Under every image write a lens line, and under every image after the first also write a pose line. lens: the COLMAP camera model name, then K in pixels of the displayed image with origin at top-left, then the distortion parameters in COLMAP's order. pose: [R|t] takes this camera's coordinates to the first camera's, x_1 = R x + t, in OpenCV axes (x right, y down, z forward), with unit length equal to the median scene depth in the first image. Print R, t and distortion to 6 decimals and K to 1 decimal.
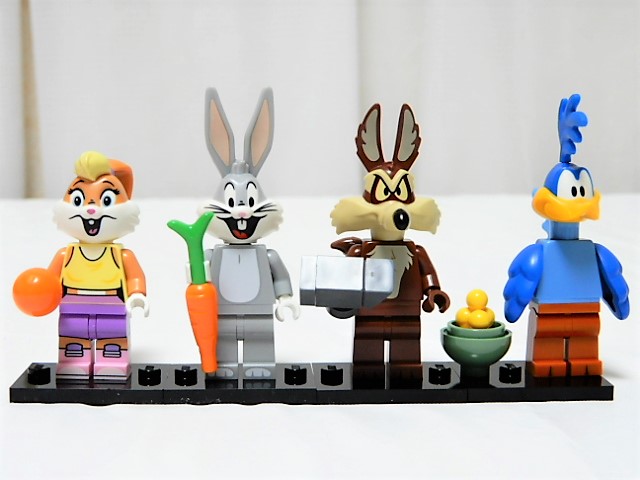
lens RADIAL K [[1067.3, 0, 320.0], [0, 1067.3, 239.7], [0, 0, 1]] dist [-0.122352, 0.000000]
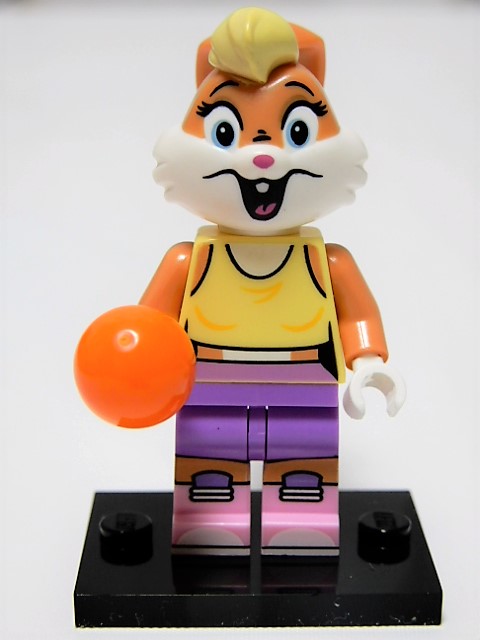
lens RADIAL K [[1422.7, 0, 238.7], [0, 1422.7, 320.2], [0, 0, 1]] dist [-0.477866, 0.000000]
pose [[0.998019, -0.001182, -0.062895, -0.187953], [0.011847, 0.985463, 0.169476, -0.056204], [0.061780, -0.169885, 0.983525, 0.465544]]
